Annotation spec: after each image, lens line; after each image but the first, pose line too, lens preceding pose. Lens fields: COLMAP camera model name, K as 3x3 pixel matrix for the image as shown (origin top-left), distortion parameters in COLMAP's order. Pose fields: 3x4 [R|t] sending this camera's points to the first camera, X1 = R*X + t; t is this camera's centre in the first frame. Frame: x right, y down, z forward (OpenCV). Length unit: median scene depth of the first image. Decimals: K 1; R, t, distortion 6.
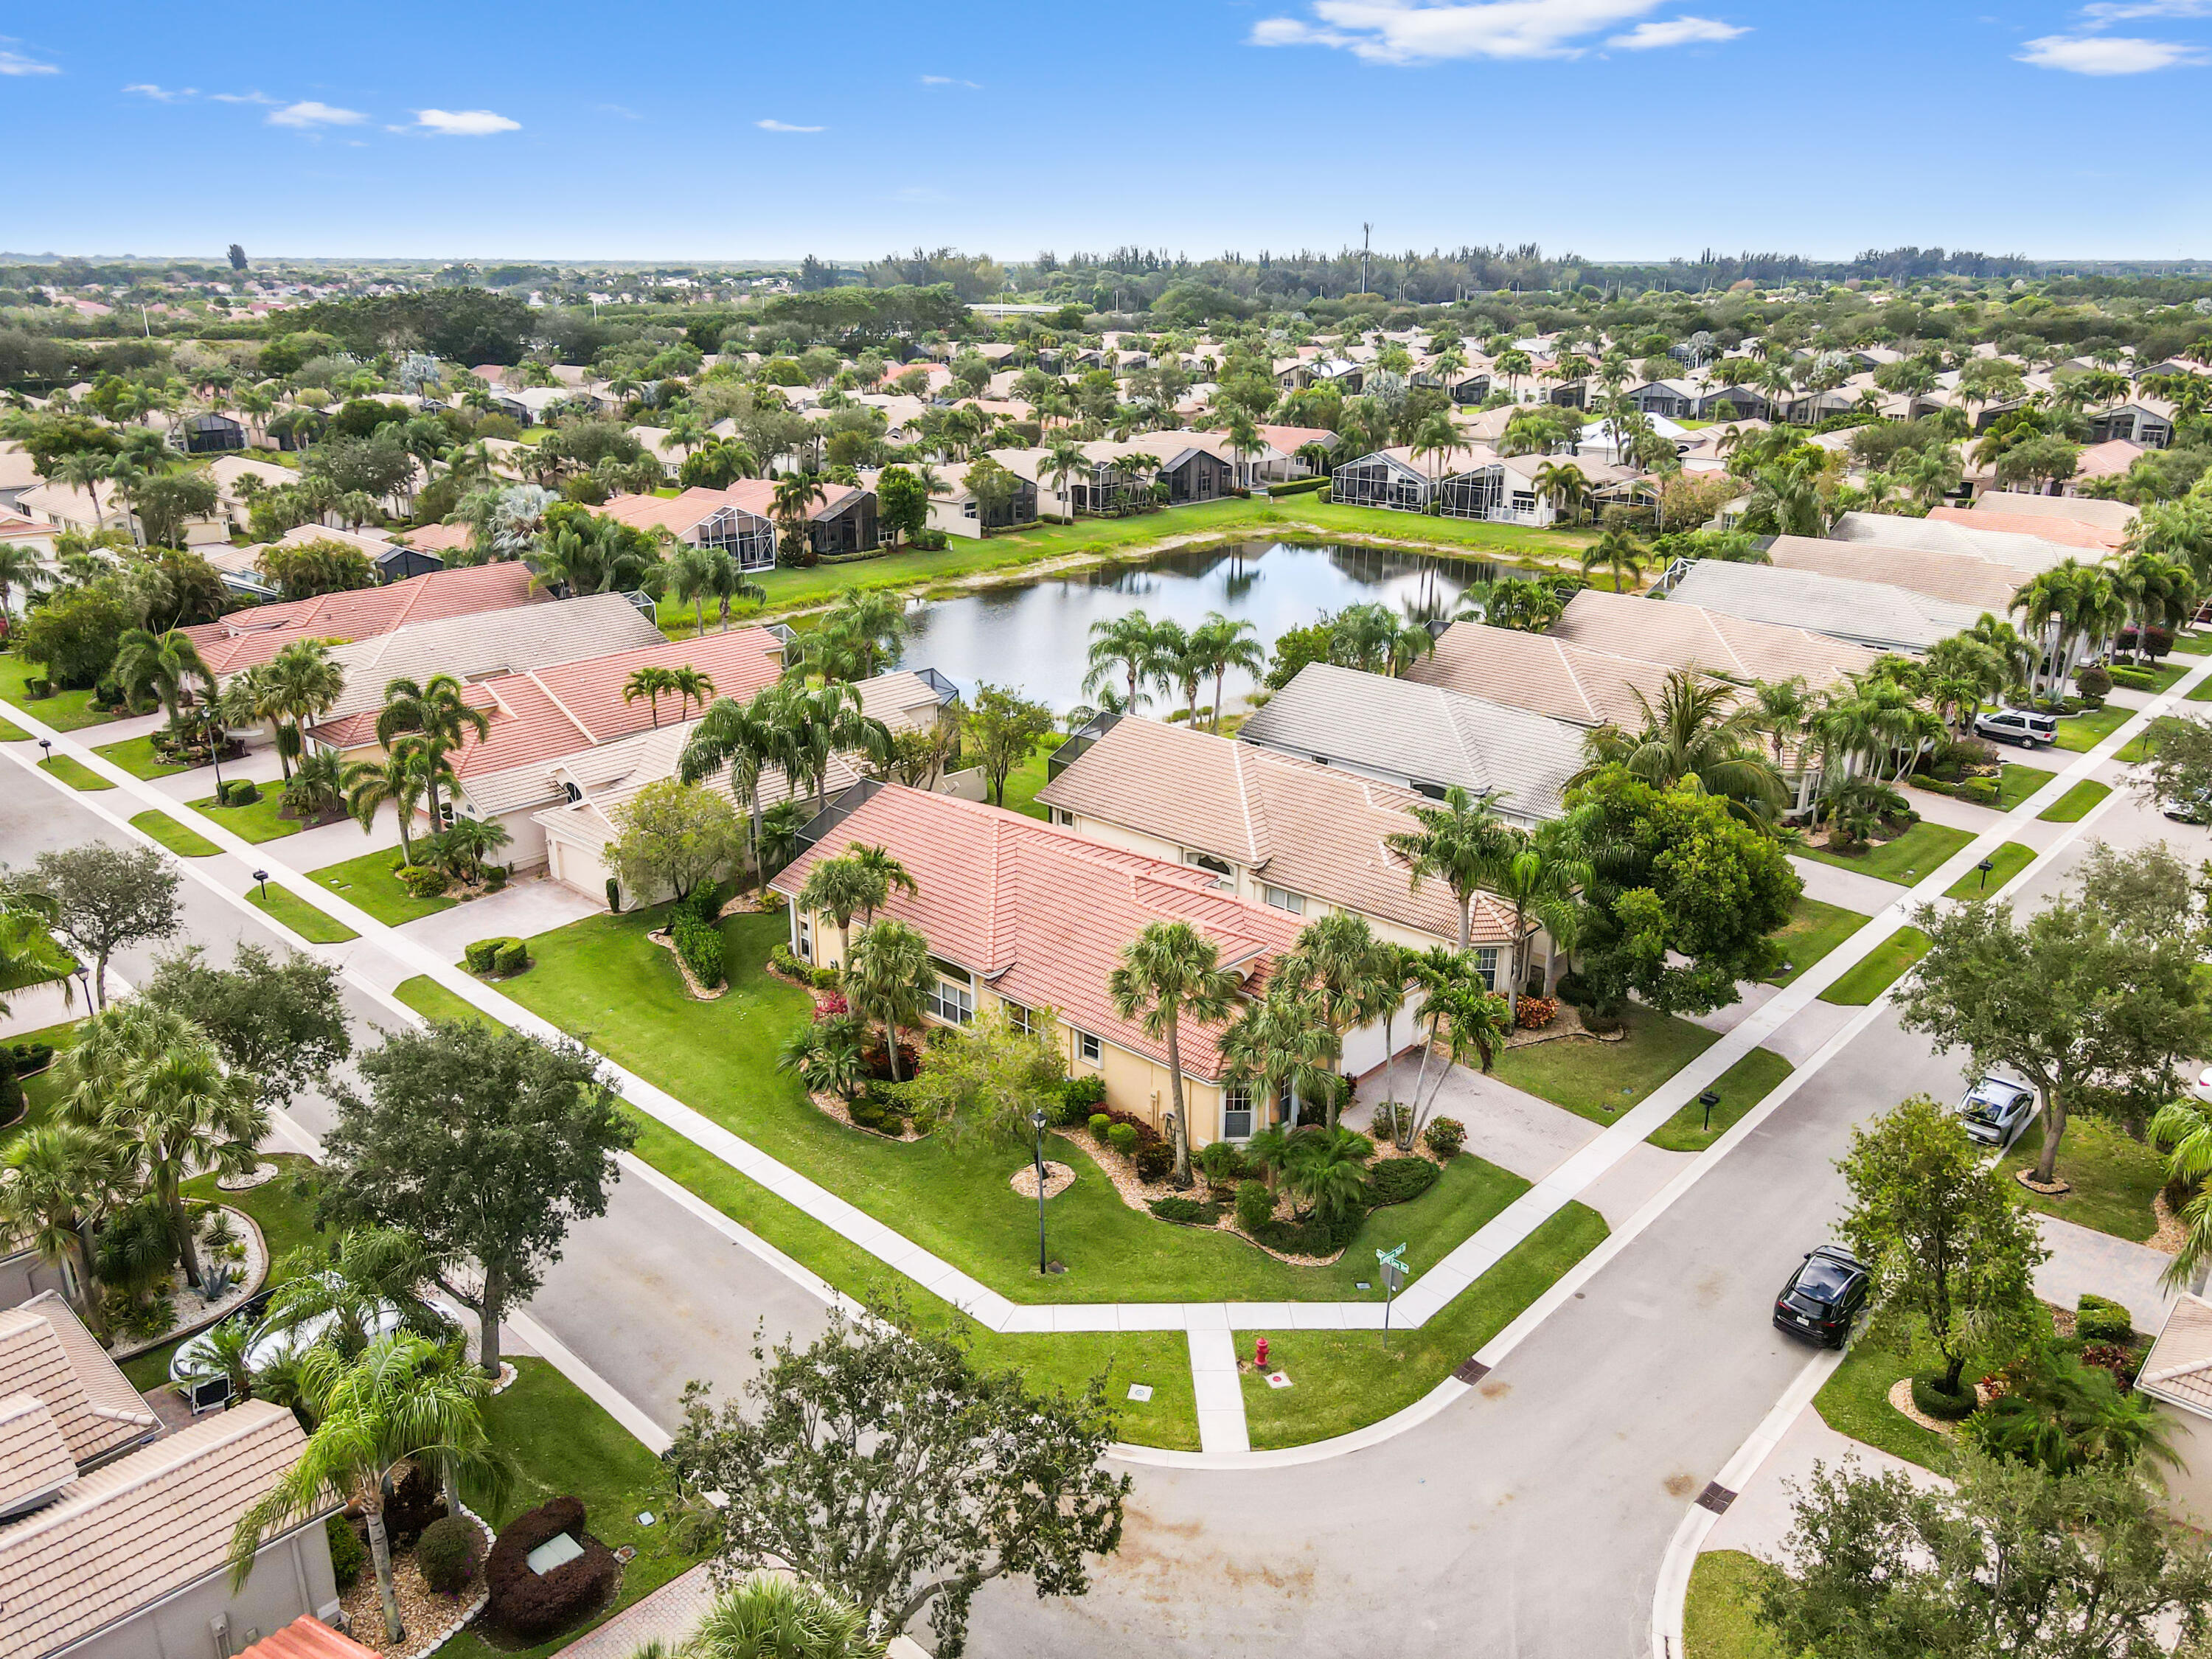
lens RADIAL K [[1585.7, 0, 1106.0], [0, 1585.7, 829.5], [0, 0, 1]] dist [0.004927, 0.006745]
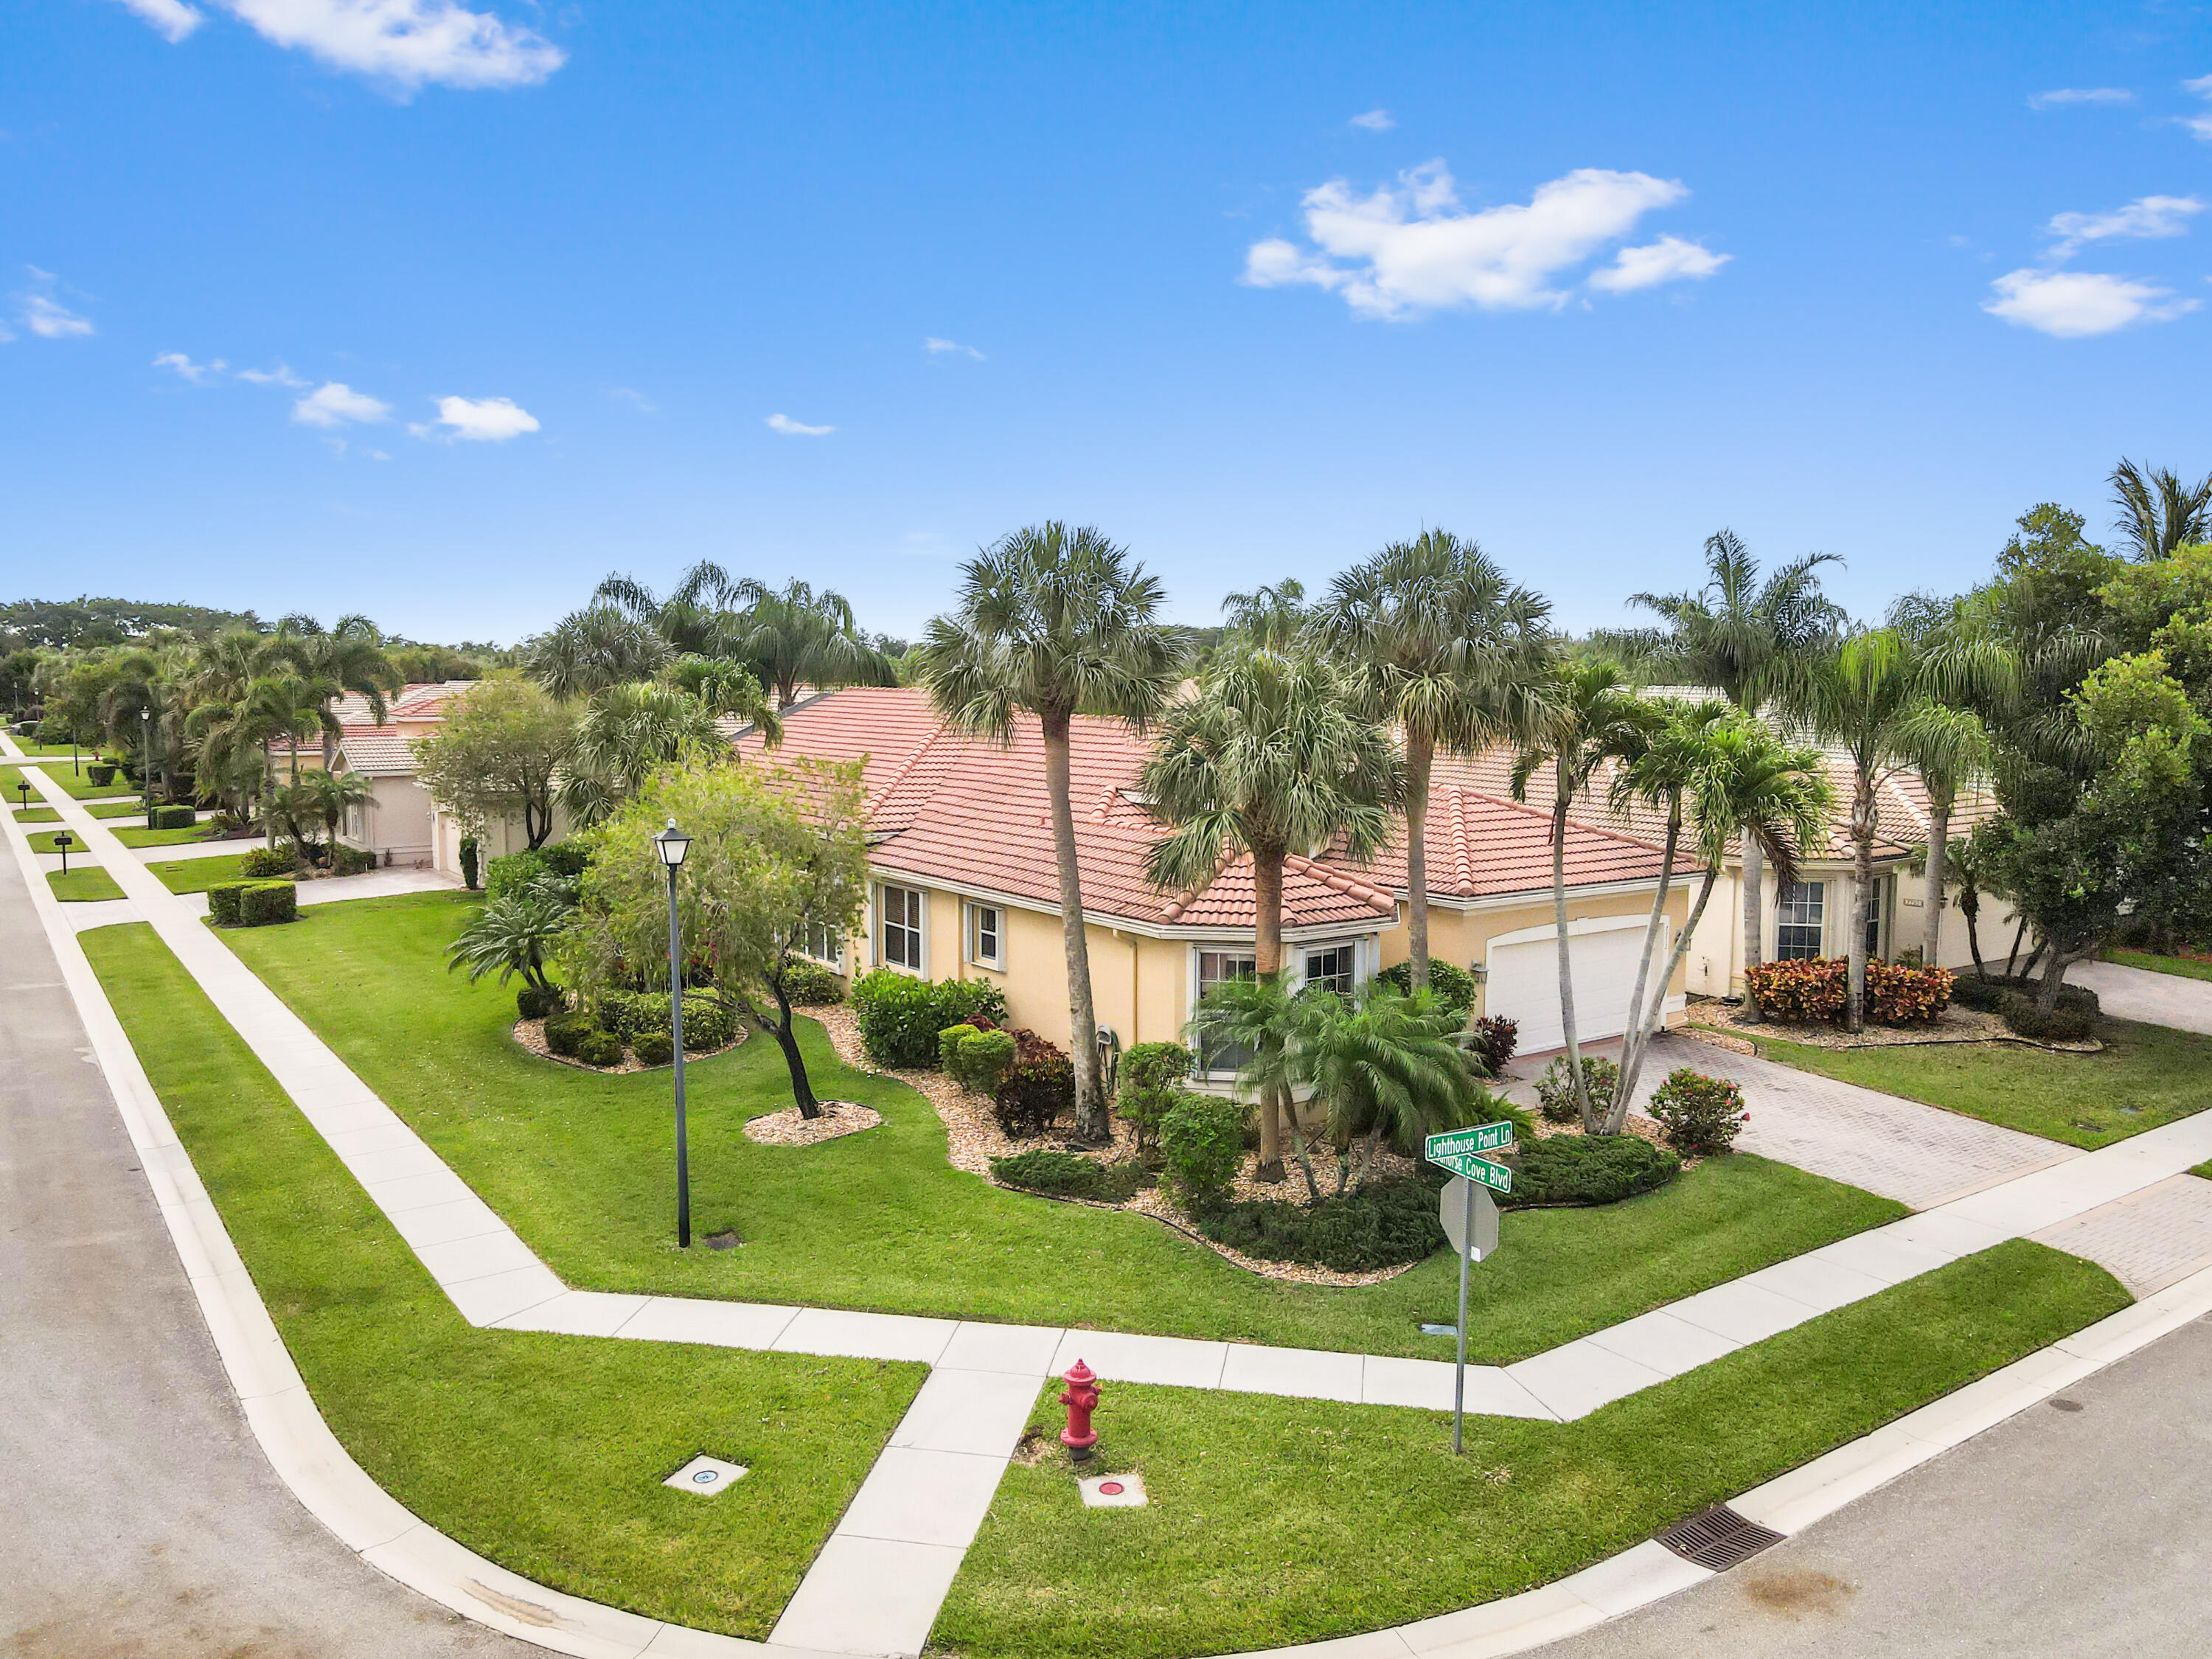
lens RADIAL K [[1585.7, 0, 1106.0], [0, 1585.7, 829.5], [0, 0, 1]] dist [0.004927, 0.006745]
pose [[0.978370, 0.014327, -0.206367, 0.157571], [-0.064936, 0.968444, -0.240623, 0.262499], [0.196407, 0.248819, 0.948427, 0.577769]]
